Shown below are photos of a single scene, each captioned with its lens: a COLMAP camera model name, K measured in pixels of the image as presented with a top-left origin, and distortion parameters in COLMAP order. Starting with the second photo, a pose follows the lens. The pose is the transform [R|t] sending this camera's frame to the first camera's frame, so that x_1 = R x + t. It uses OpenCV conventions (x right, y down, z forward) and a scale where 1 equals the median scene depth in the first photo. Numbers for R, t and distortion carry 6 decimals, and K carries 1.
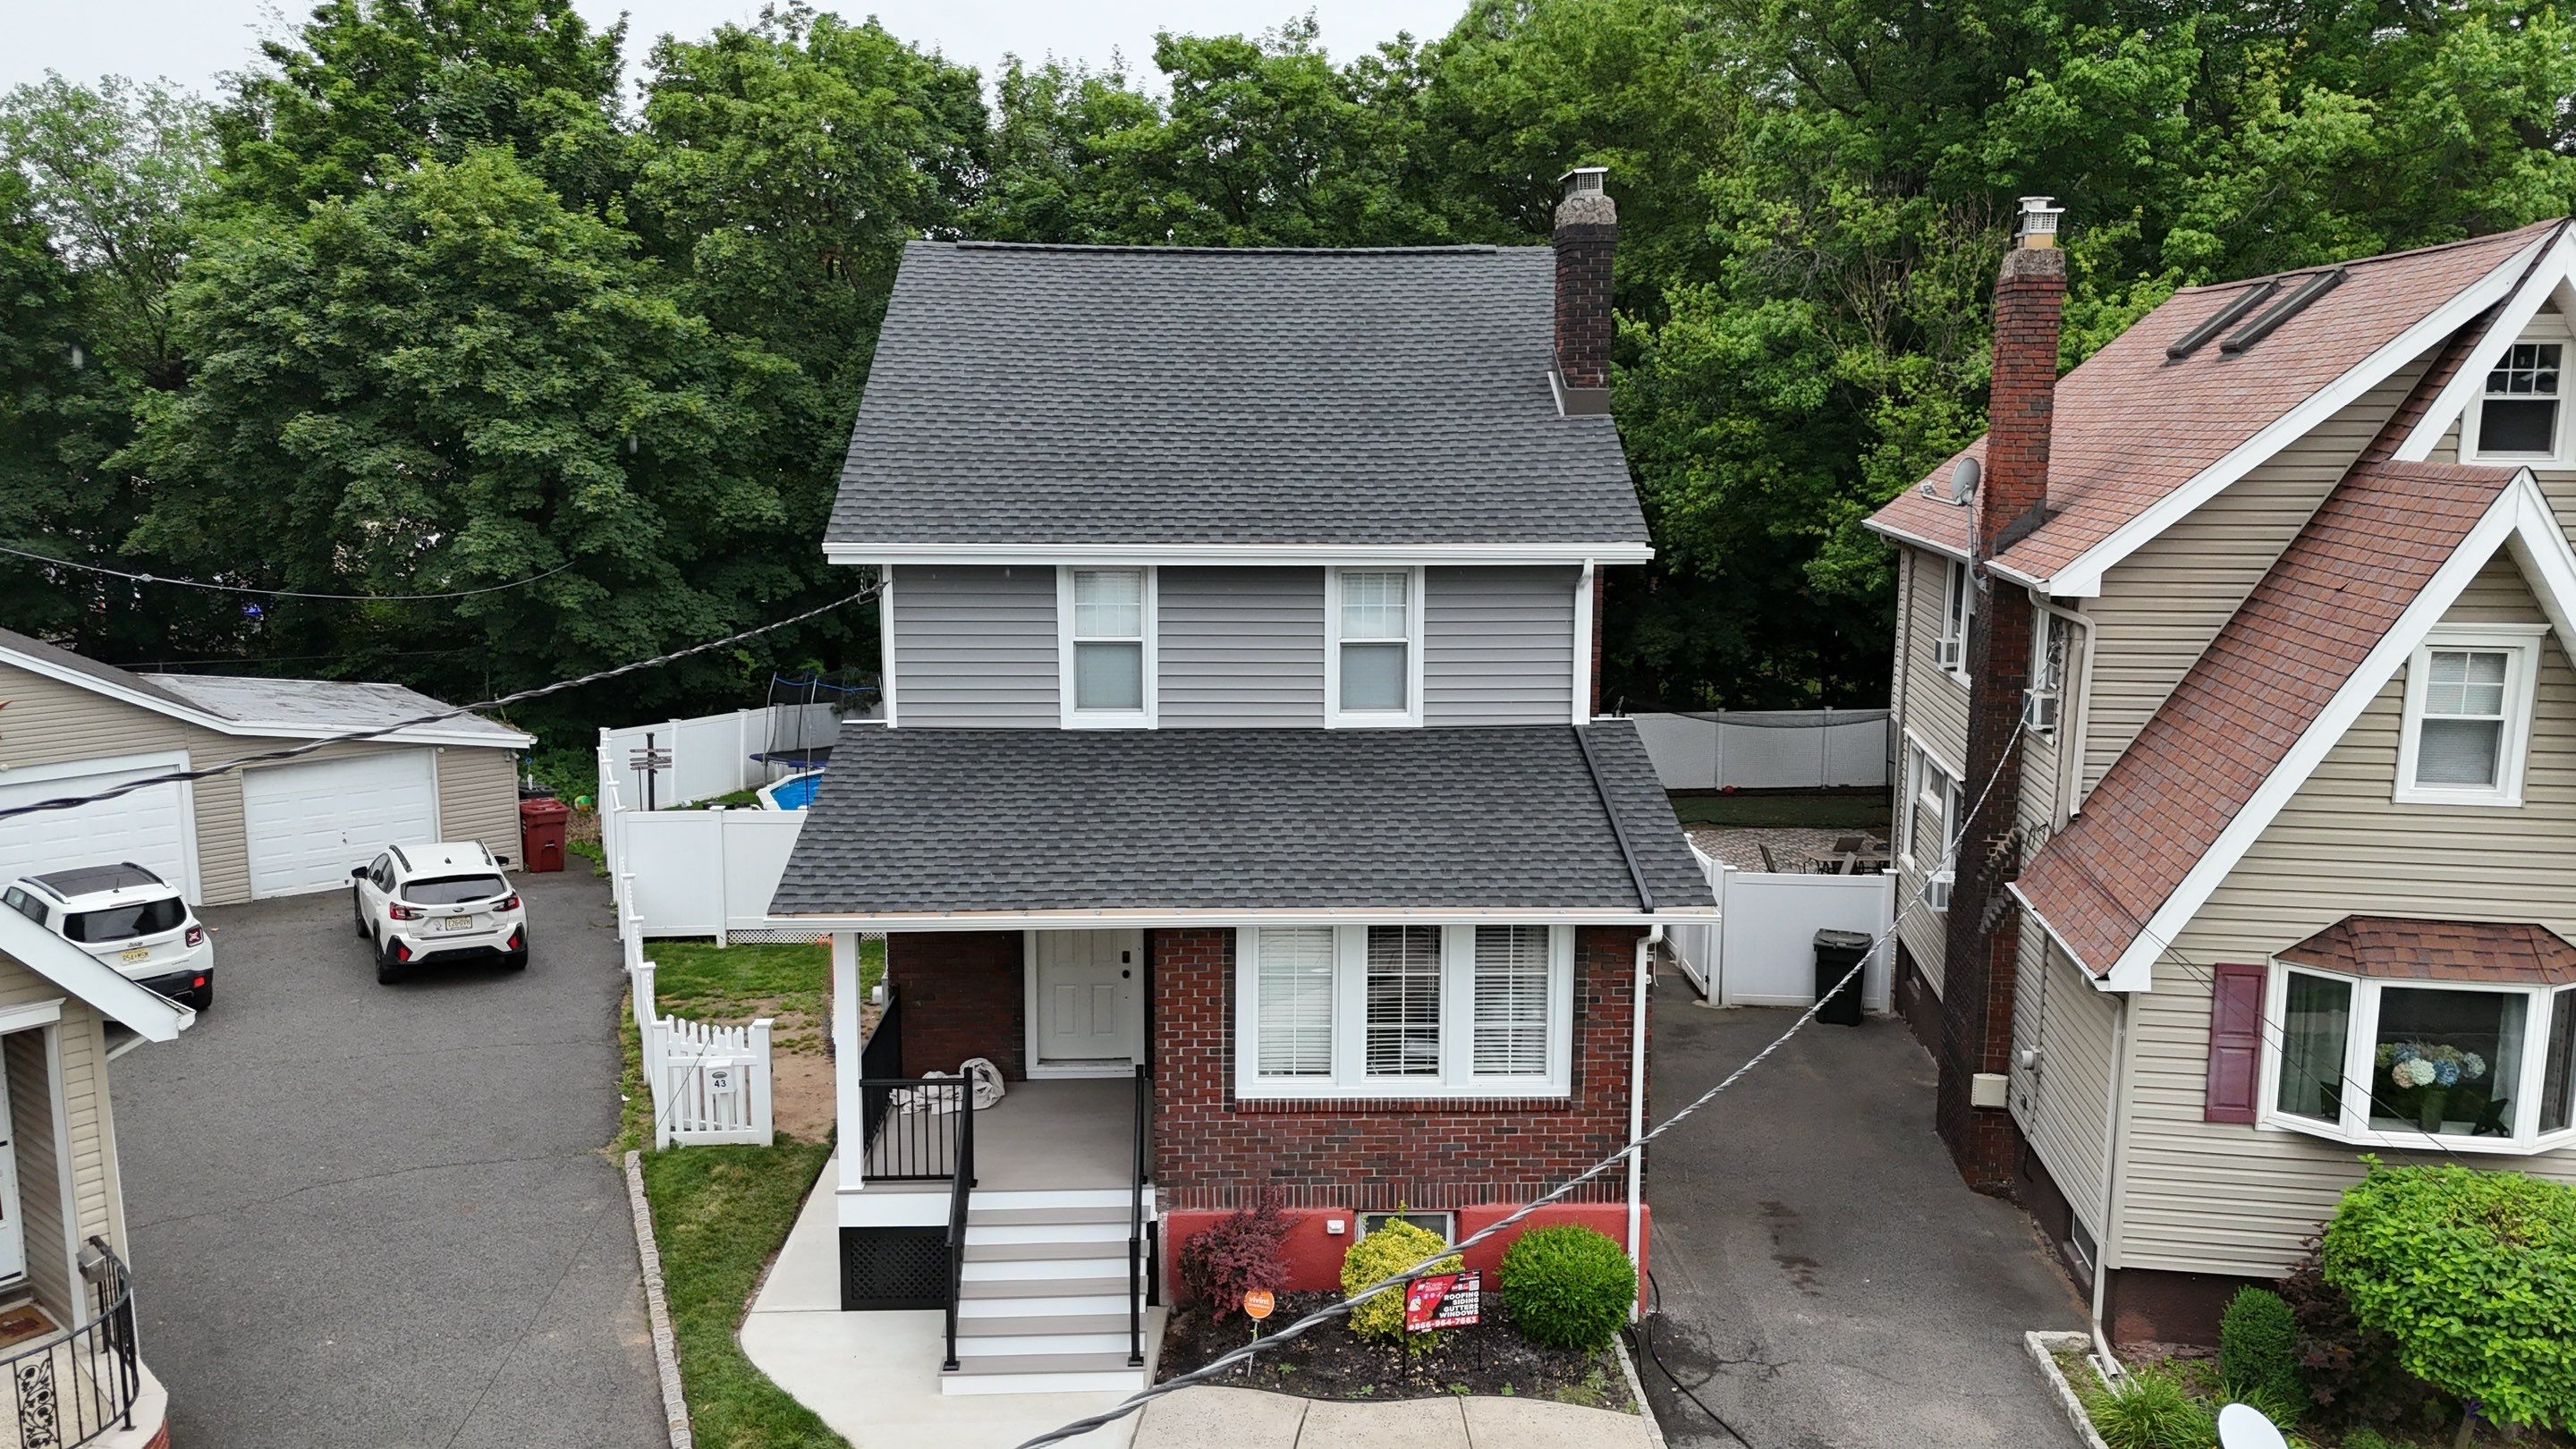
lens RADIAL K [[1877.5, 0, 1288.0], [0, 1877.5, 724.5], [0, 0, 1]] dist [0.038663, -0.001662]
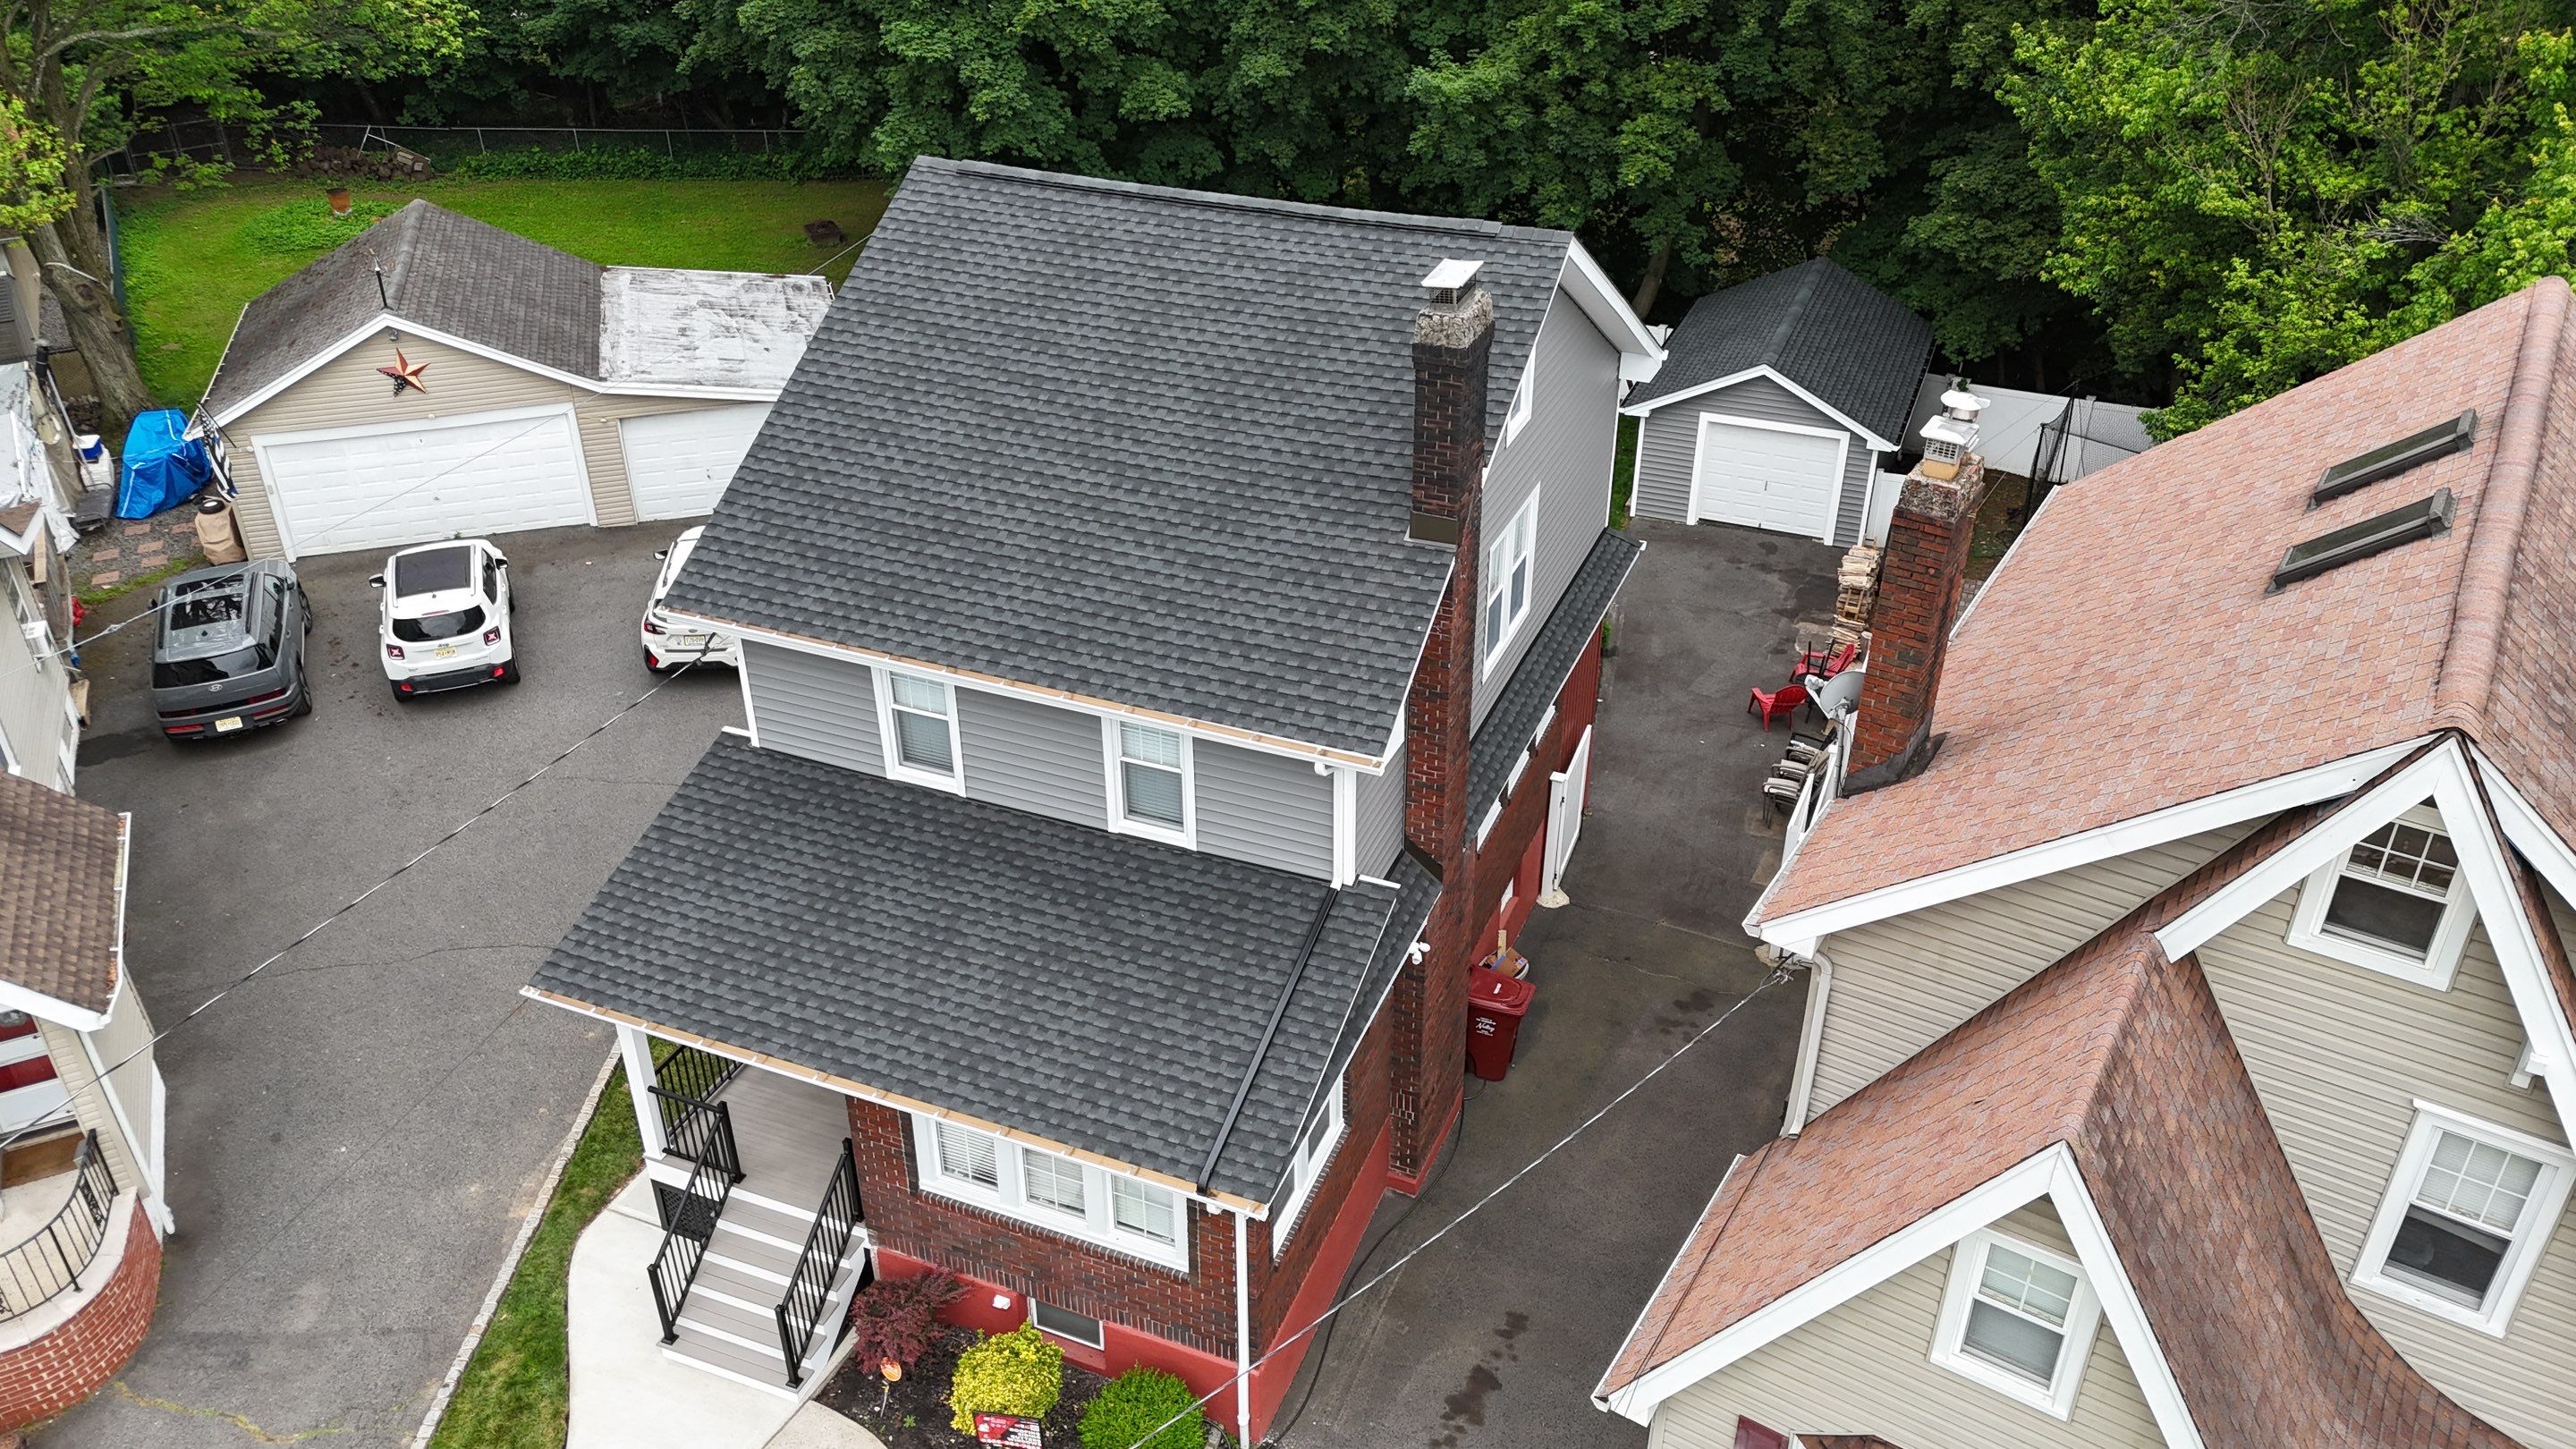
lens RADIAL K [[1877.5, 0, 1288.0], [0, 1877.5, 724.5], [0, 0, 1]] dist [0.038663, -0.001662]
pose [[0.911451, 0.209141, -0.354284, 0.498251], [-0.064664, 0.923272, 0.378666, -0.483563], [0.406295, -0.322226, 0.855041, 0.199910]]
